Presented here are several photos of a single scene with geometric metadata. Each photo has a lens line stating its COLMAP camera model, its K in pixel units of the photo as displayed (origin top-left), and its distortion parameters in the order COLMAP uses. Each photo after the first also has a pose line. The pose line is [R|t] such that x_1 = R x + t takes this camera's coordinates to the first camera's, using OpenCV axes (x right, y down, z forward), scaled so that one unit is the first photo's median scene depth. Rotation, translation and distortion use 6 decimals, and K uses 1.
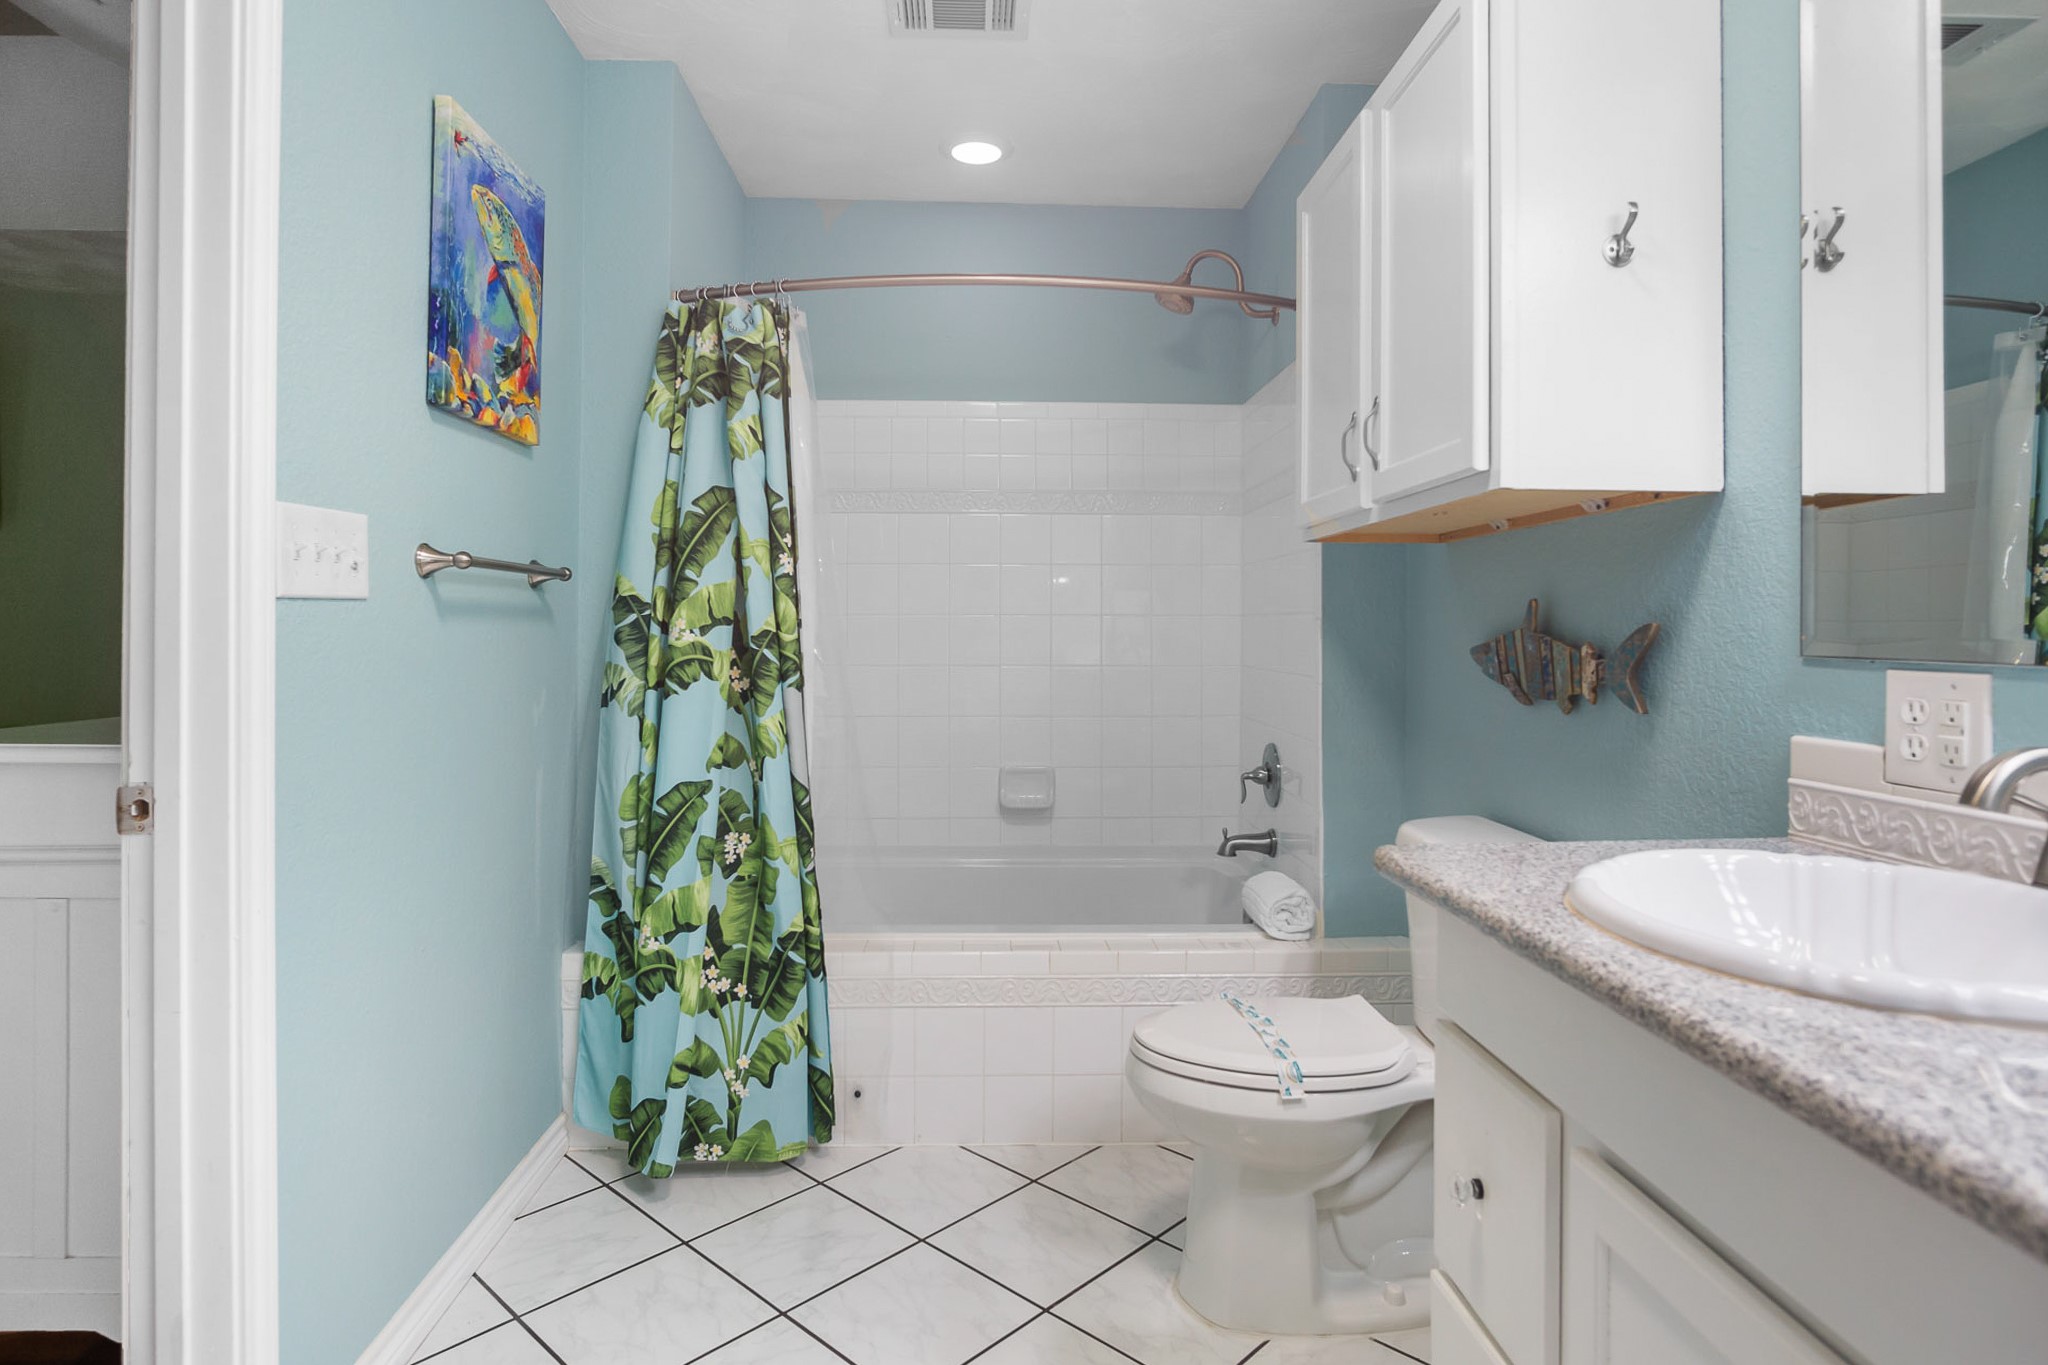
lens RADIAL K [[1120.3, 0, 1014.7], [0, 1120.3, 642.5], [0, 0, 1]] dist [-0.014432, 0.004305]
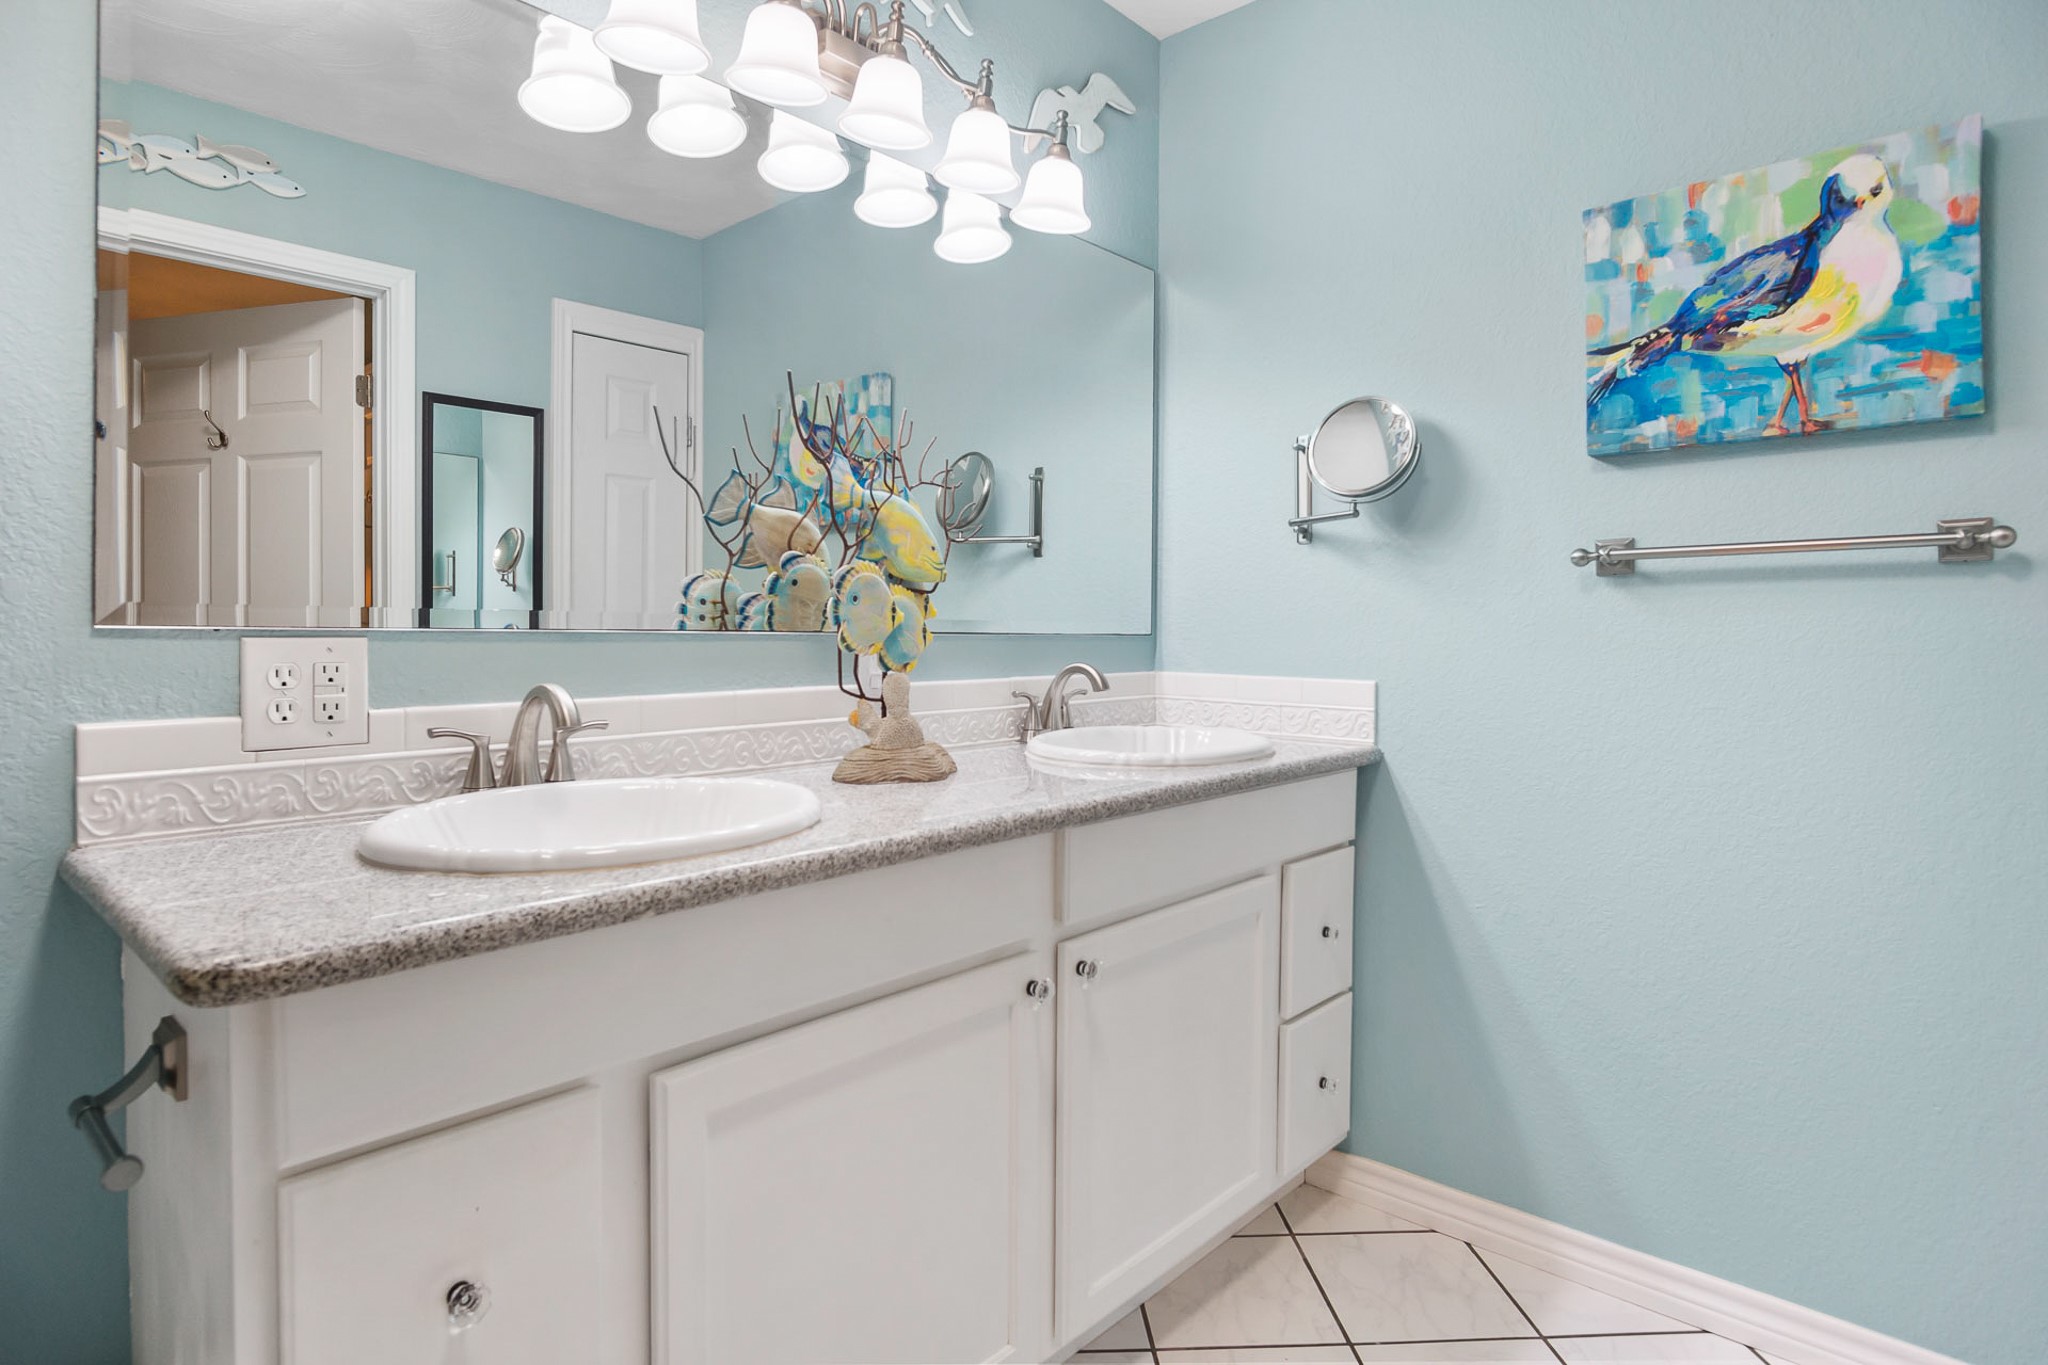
lens RADIAL K [[1120.3, 0, 1014.7], [0, 1120.3, 642.5], [0, 0, 1]] dist [-0.014432, 0.004305]
pose [[-0.716204, -0.014851, 0.697733, -0.385086], [0.002543, 0.999711, 0.023889, 0.006215], [-0.697886, 0.018884, -0.715960, 1.189703]]
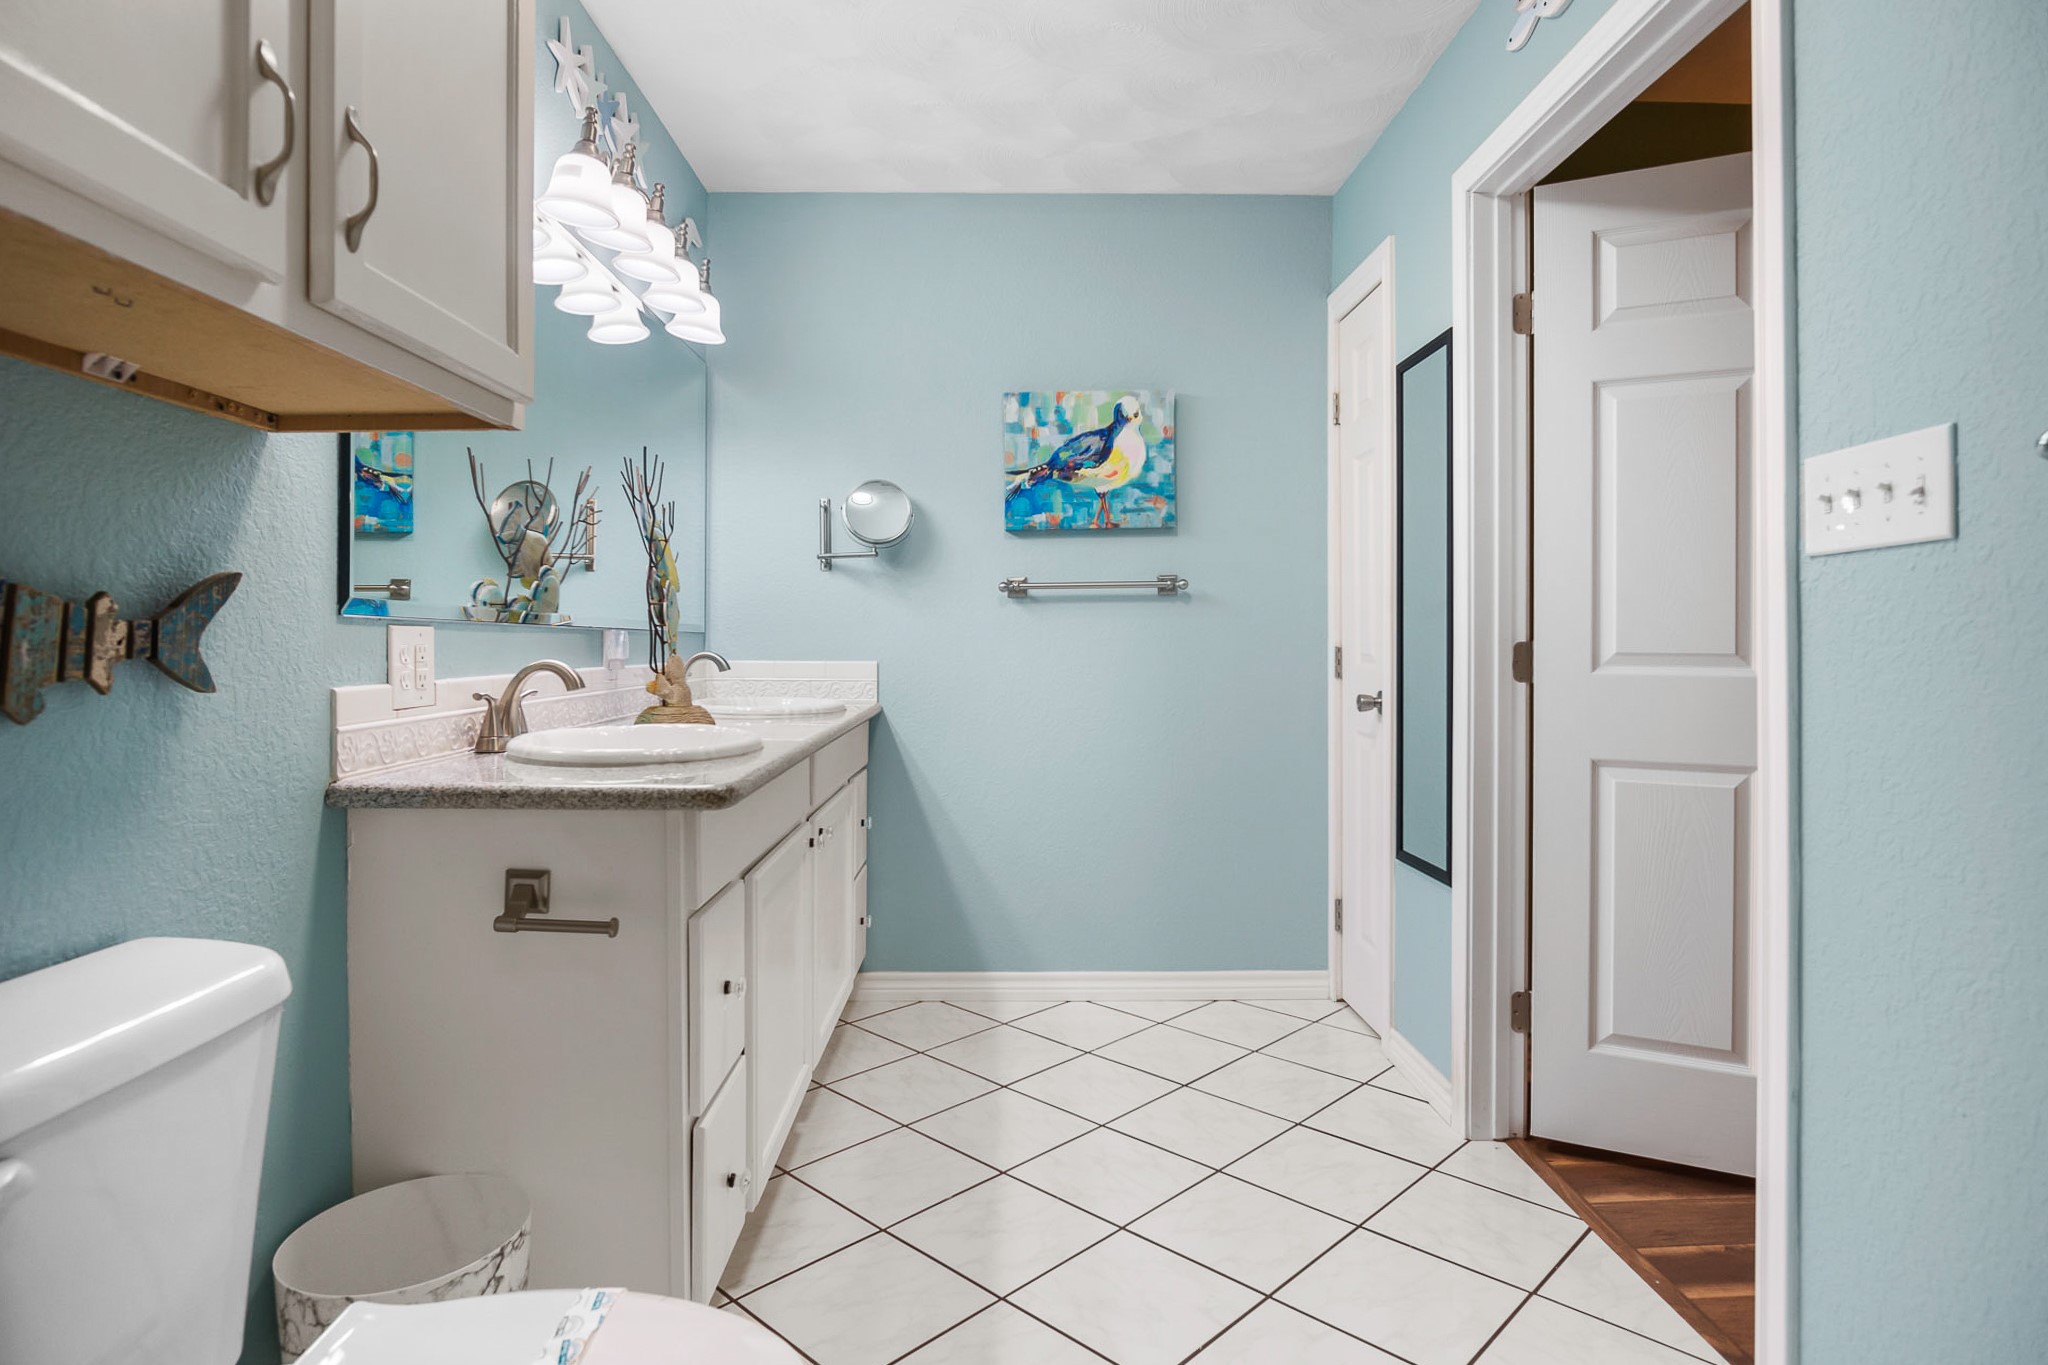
lens RADIAL K [[1120.3, 0, 1014.7], [0, 1120.3, 642.5], [0, 0, 1]] dist [-0.014432, 0.004305]
pose [[-0.999615, -0.001984, 0.027675, 0.008288], [-0.001613, 0.999909, 0.013420, 0.025559], [-0.027699, 0.013371, -0.999527, 2.225981]]
